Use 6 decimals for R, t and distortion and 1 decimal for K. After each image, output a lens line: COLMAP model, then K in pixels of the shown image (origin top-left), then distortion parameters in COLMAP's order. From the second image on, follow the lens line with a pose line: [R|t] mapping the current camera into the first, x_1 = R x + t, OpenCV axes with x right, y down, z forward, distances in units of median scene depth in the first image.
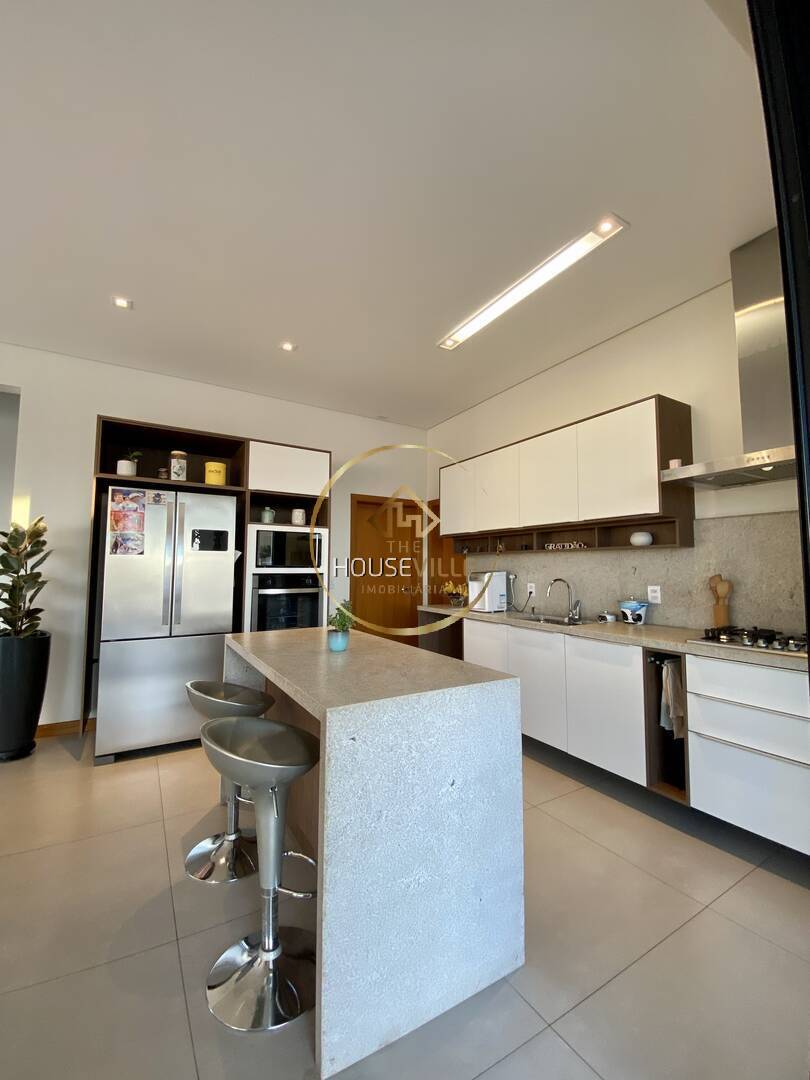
lens RADIAL K [[450.9, 0, 405.0], [0, 450.9, 540.0], [0, 0, 1]] dist [0.031838, -0.028705]
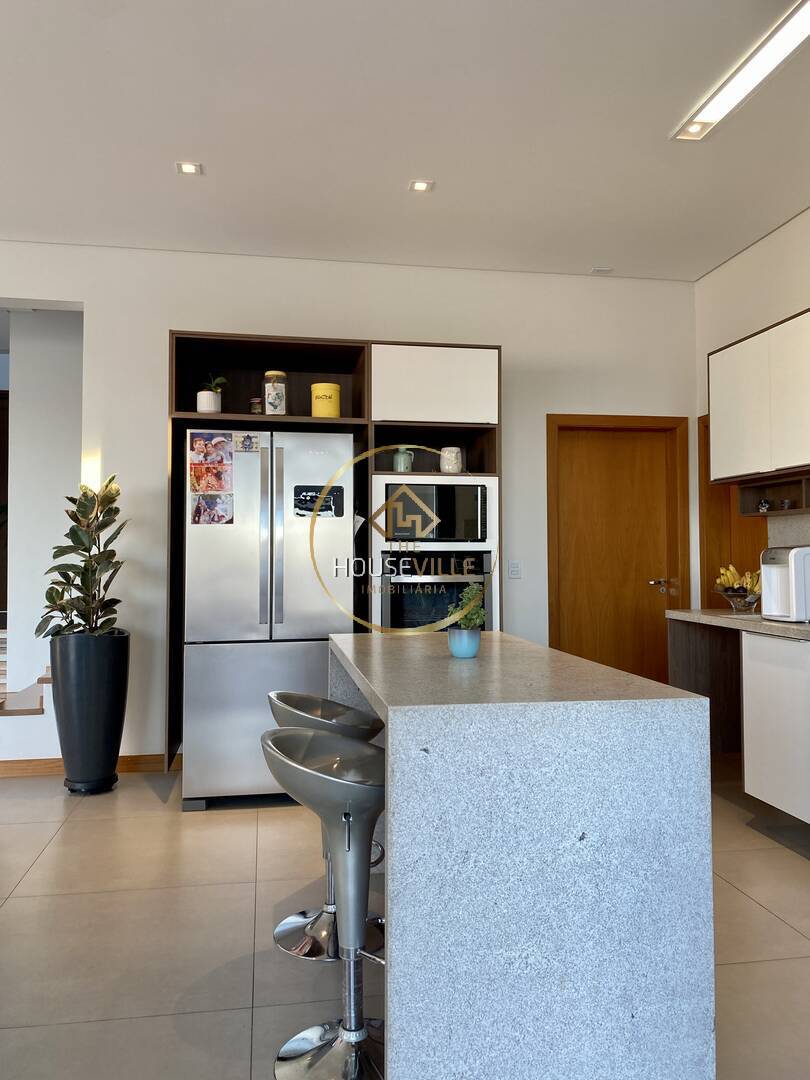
lens RADIAL K [[863.2, 0, 405.0], [0, 863.2, 540.0], [0, 0, 1]] dist [0.074143, -0.099119]
pose [[0.928189, -0.012869, -0.371887, 0.170684], [0.028974, 0.998867, 0.037751, 0.013778], [0.370980, -0.045815, 0.927510, -0.146315]]
